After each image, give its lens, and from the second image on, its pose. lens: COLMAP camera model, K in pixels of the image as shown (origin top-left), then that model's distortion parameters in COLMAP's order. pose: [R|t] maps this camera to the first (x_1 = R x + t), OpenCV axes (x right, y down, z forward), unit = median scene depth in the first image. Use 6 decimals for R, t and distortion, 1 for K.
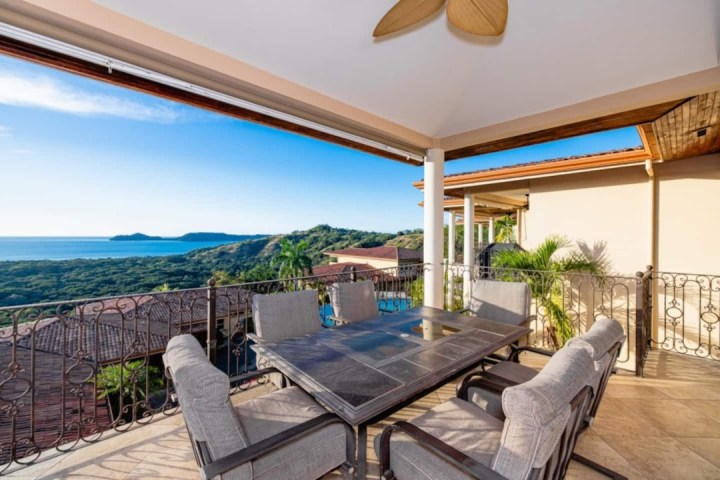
lens RADIAL K [[303.1, 0, 359.6], [0, 303.1, 235.5], [0, 0, 1]] dist [0.000347, -0.000229]
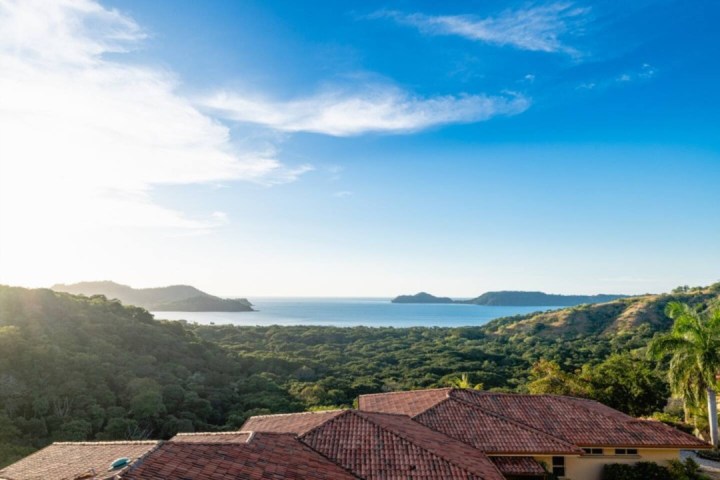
lens RADIAL K [[303.1, 0, 357.8], [0, 303.1, 240.3], [0, 0, 1]] dist [0.000347, -0.000229]
pose [[0.751844, -0.118525, -0.648600, -0.328520], [-0.001797, 0.983338, -0.181778, 0.001036], [0.659339, 0.137834, 0.739104, 0.318731]]
